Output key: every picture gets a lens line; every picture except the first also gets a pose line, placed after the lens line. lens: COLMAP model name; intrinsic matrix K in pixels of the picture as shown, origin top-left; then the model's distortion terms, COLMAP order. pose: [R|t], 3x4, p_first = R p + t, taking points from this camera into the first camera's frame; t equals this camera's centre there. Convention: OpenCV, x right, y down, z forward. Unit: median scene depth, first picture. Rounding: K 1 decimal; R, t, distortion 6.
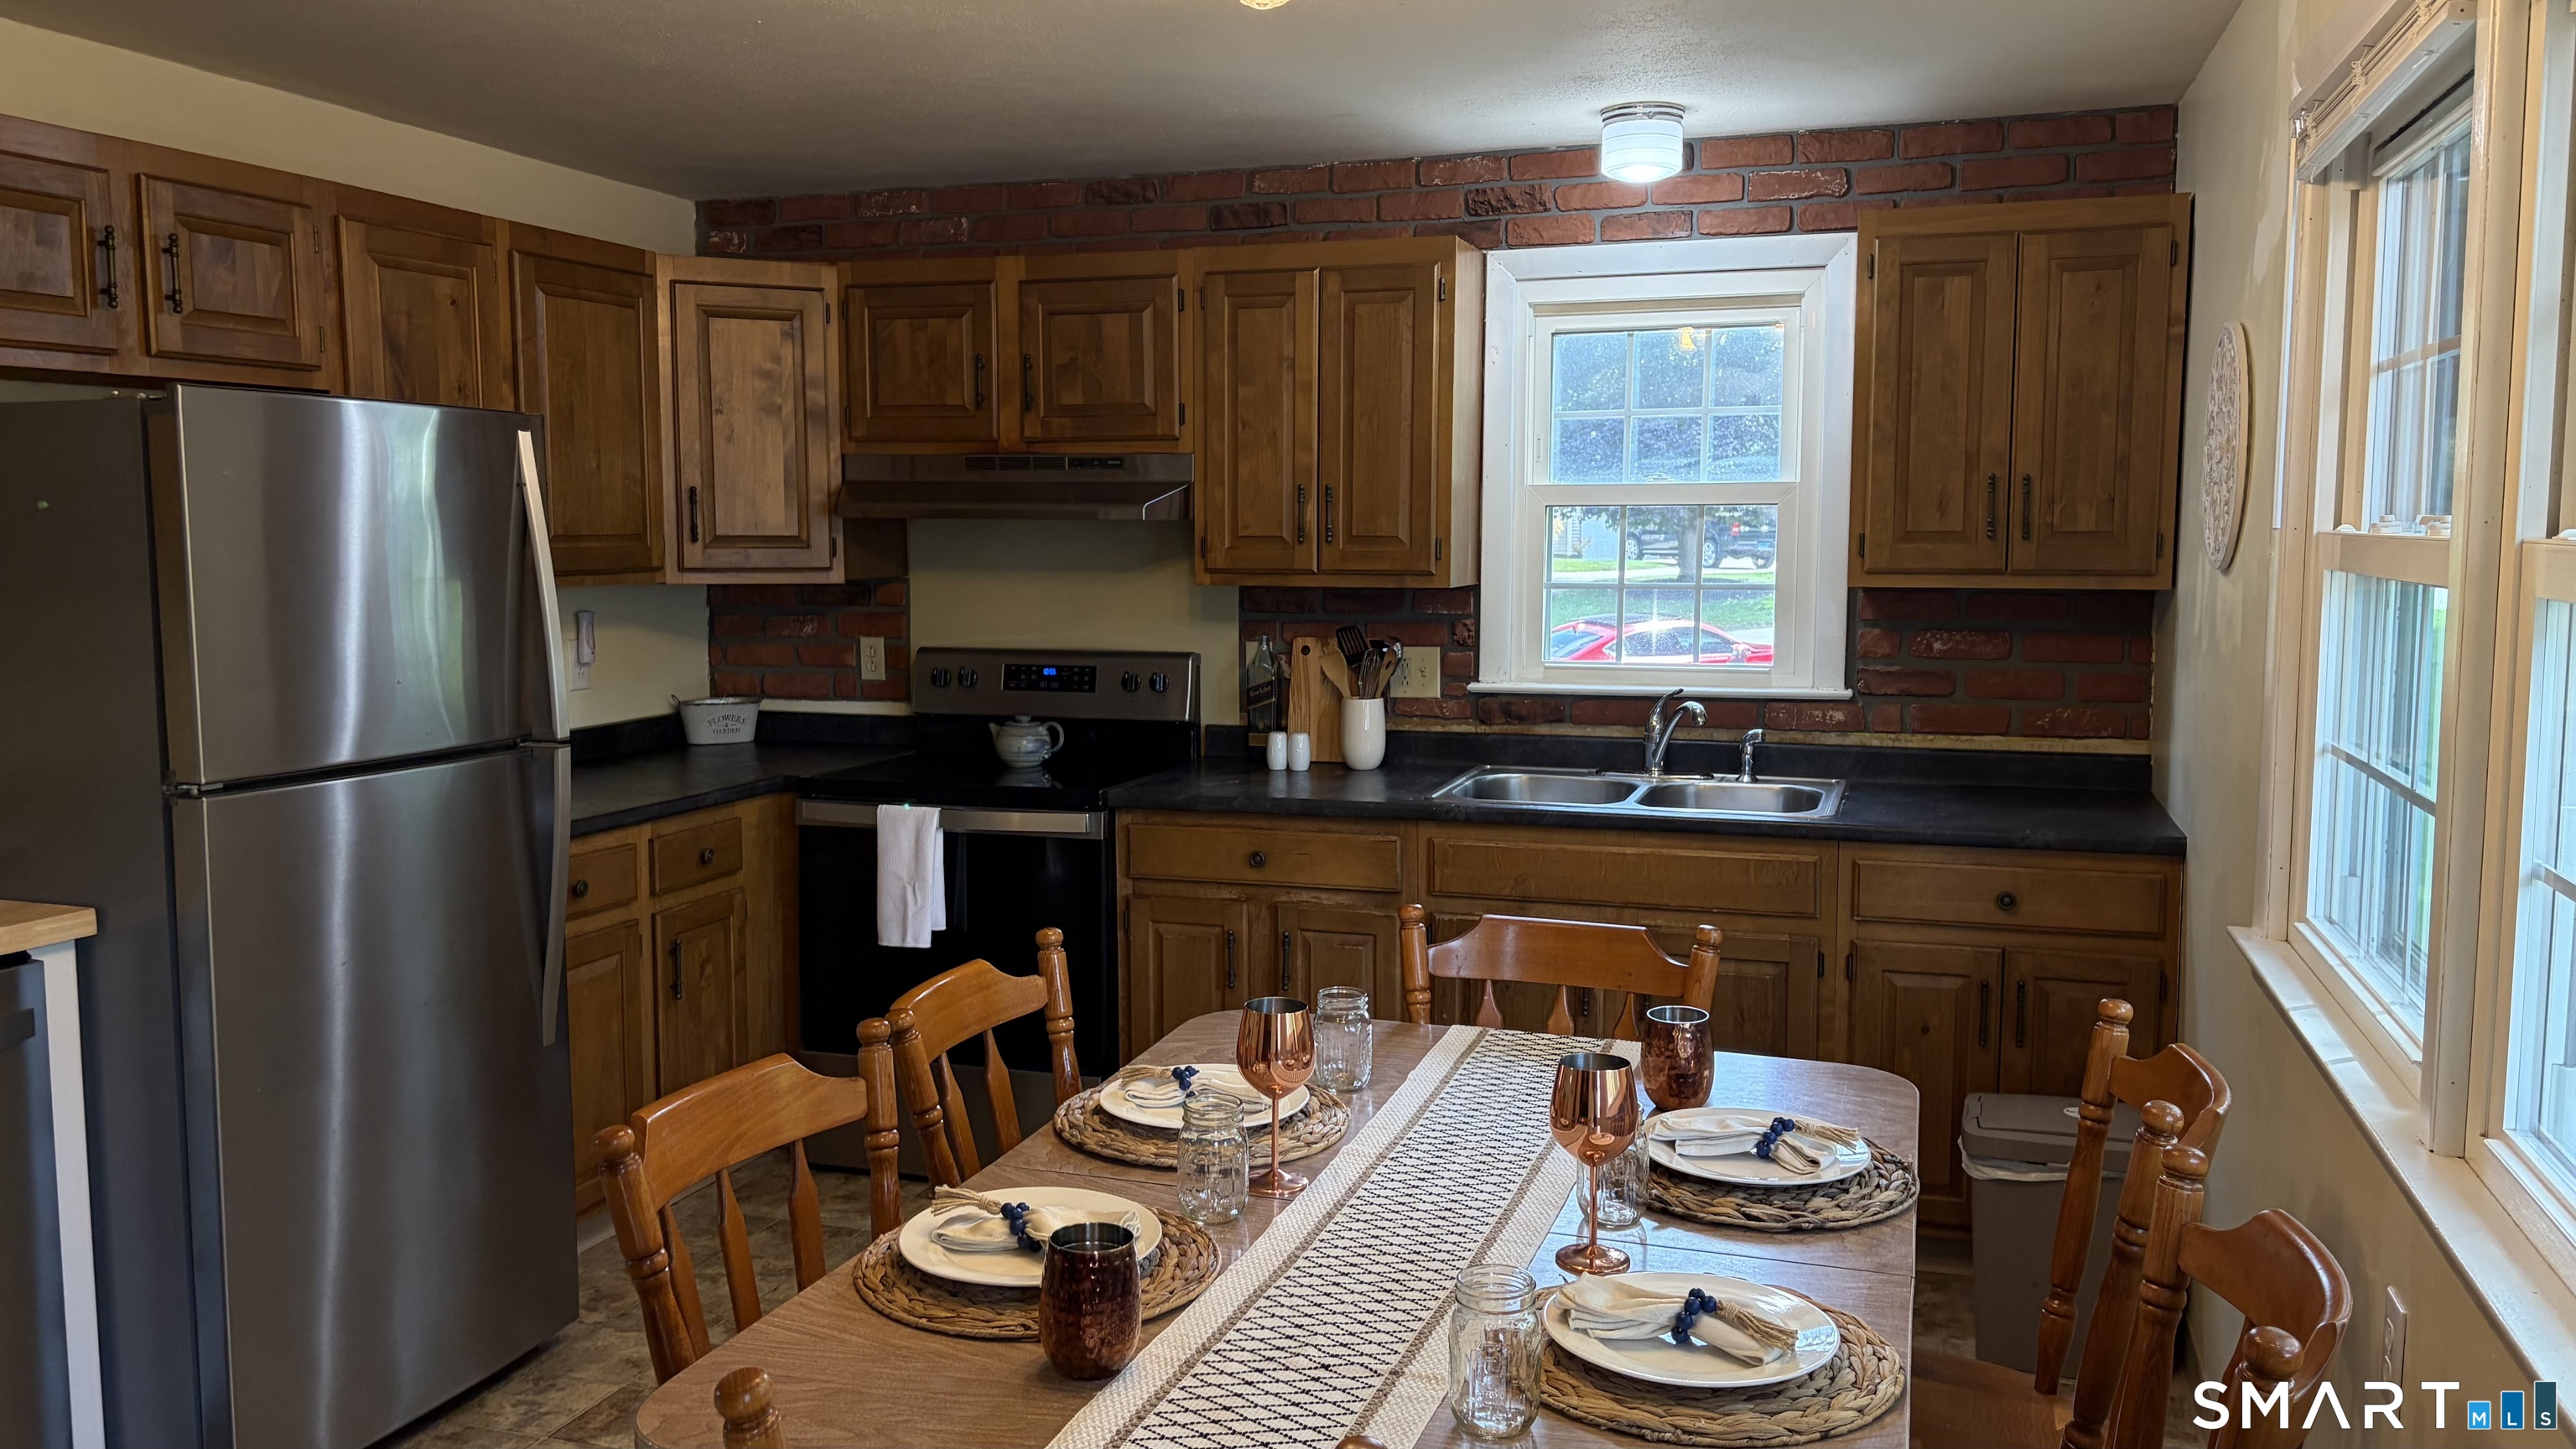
lens RADIAL K [[1938.4, 0, 1299.3], [0, 1938.4, 724.5], [0, 0, 1]] dist [0.068079, -0.080724]
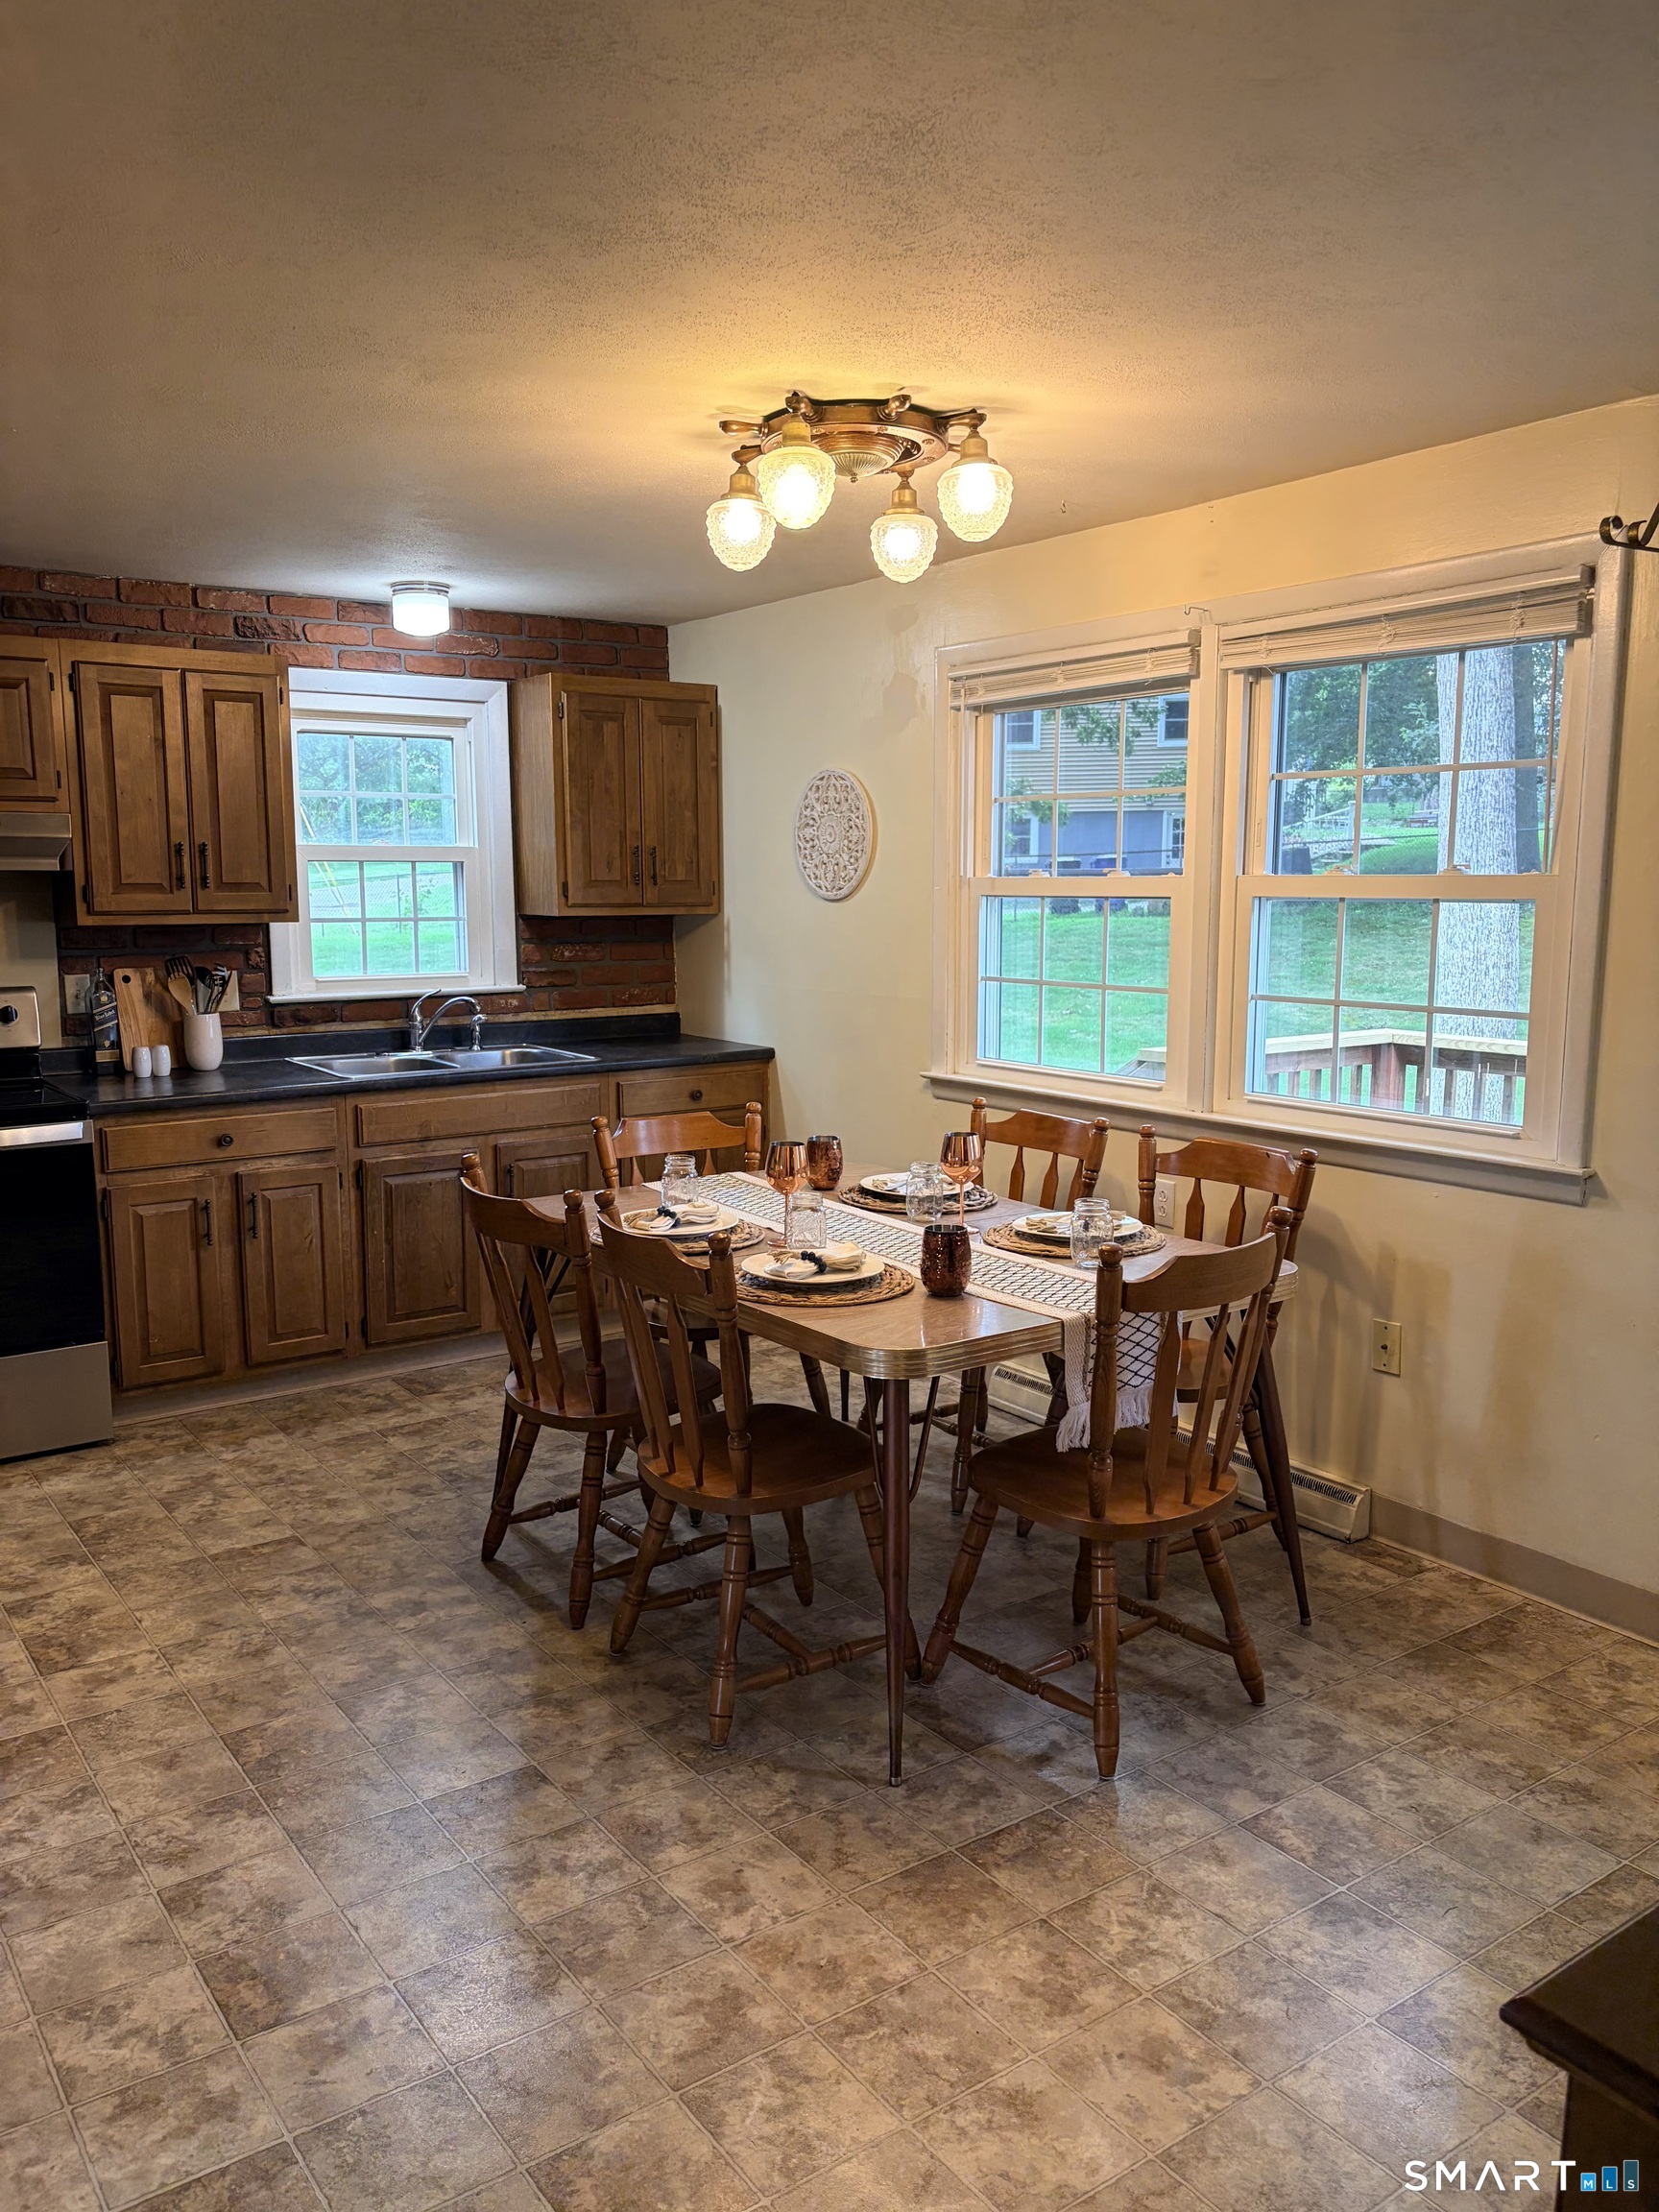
lens RADIAL K [[1664.8, 0, 811.6], [0, 1664.8, 1095.7], [0, 0, 1]] dist [0.050973, -0.045412]
pose [[0.602308, -0.106006, 0.791194, -0.623621], [0.086238, 0.993983, 0.067526, -0.000014], [-0.793592, 0.027560, 0.607826, 0.030267]]
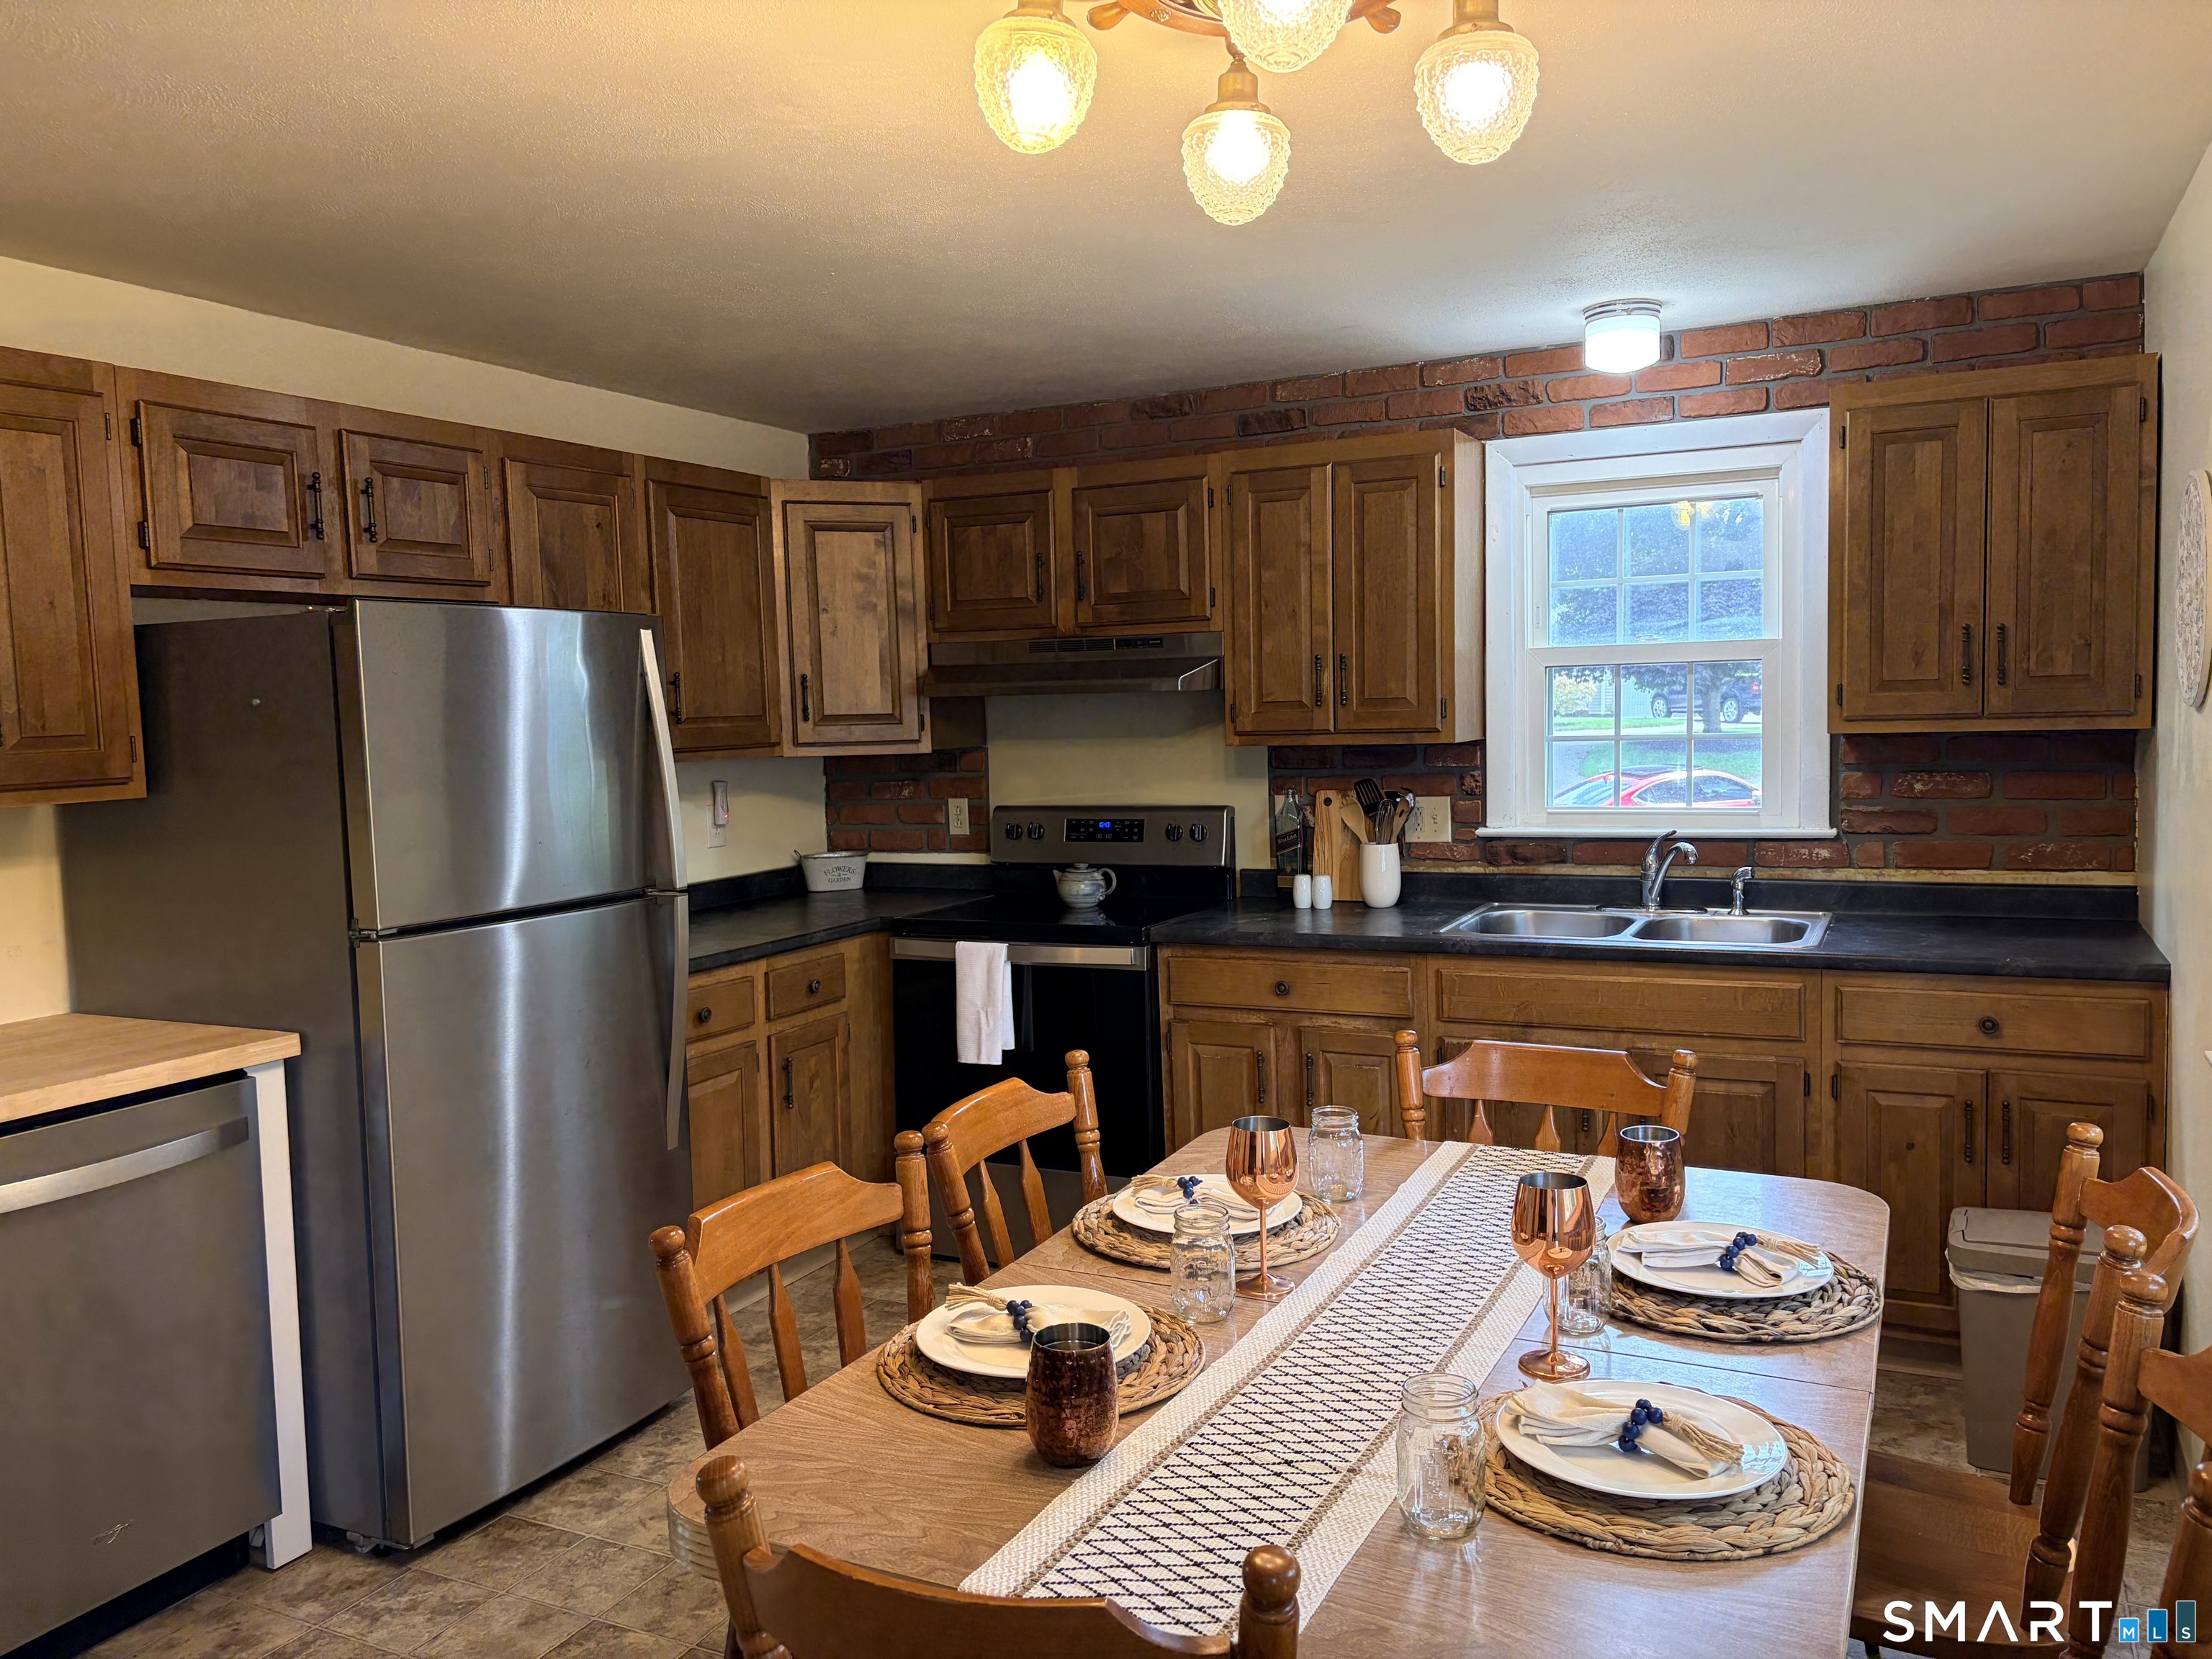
lens RADIAL K [[1664.8, 0, 1130.4], [0, 1664.8, 837.2], [0, 0, 1]] dist [0.050973, -0.045412]
pose [[0.990247, -0.016371, -0.138358, 0.025169], [0.013615, 0.999690, -0.020844, 0.000834], [0.138657, 0.018757, 0.990163, 0.027313]]
